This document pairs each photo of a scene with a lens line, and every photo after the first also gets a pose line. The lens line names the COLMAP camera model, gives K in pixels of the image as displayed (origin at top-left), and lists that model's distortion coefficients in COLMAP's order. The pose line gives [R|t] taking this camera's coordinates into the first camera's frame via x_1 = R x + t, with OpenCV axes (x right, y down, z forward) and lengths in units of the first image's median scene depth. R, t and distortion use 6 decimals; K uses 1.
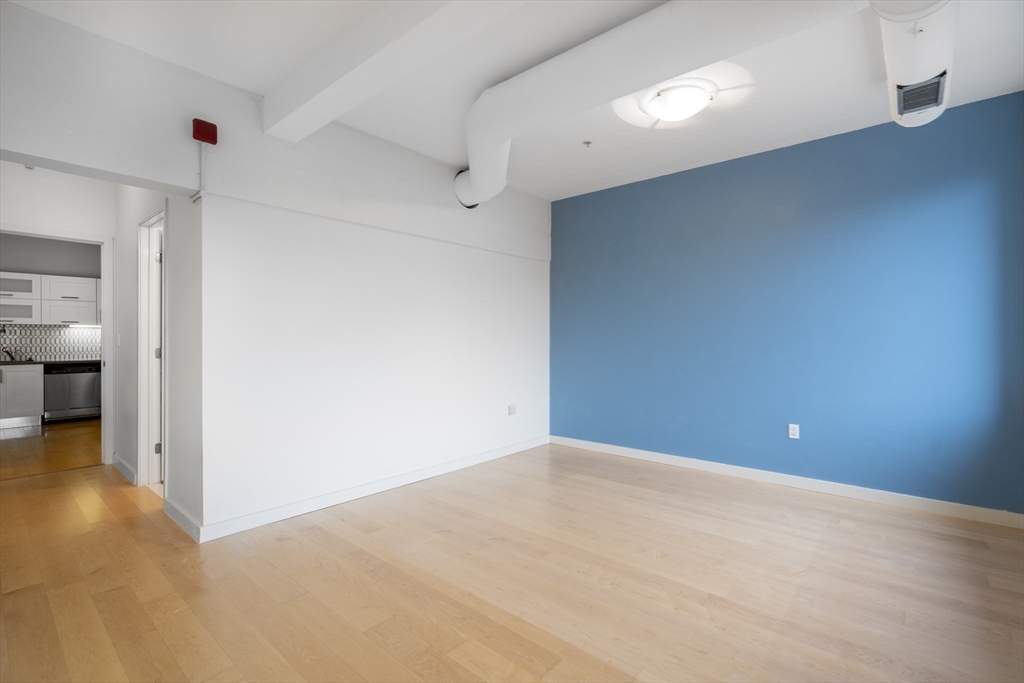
lens RADIAL K [[467.5, 0, 514.8], [0, 467.5, 339.5], [0, 0, 1]] dist [-0.004639, 0.000536]
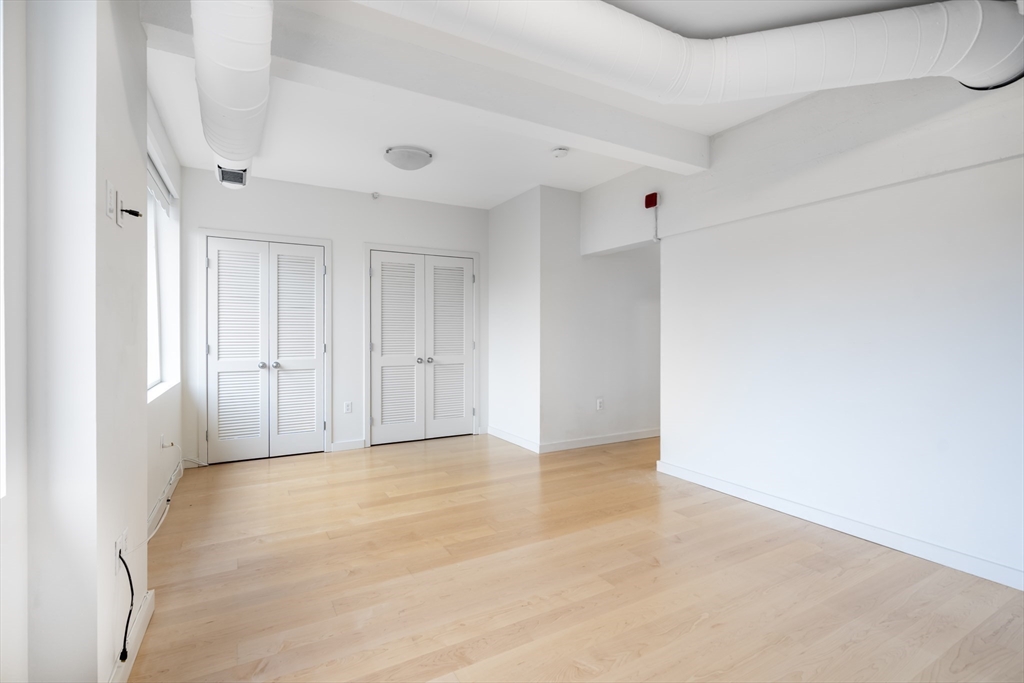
lens RADIAL K [[467.5, 0, 514.8], [0, 467.5, 339.5], [0, 0, 1]] dist [-0.004639, 0.000536]
pose [[-0.343923, 0.008668, -0.938958, 0.901488], [0.001753, 0.999962, 0.008589, -0.004402], [0.938996, 0.001308, -0.343925, 1.076816]]
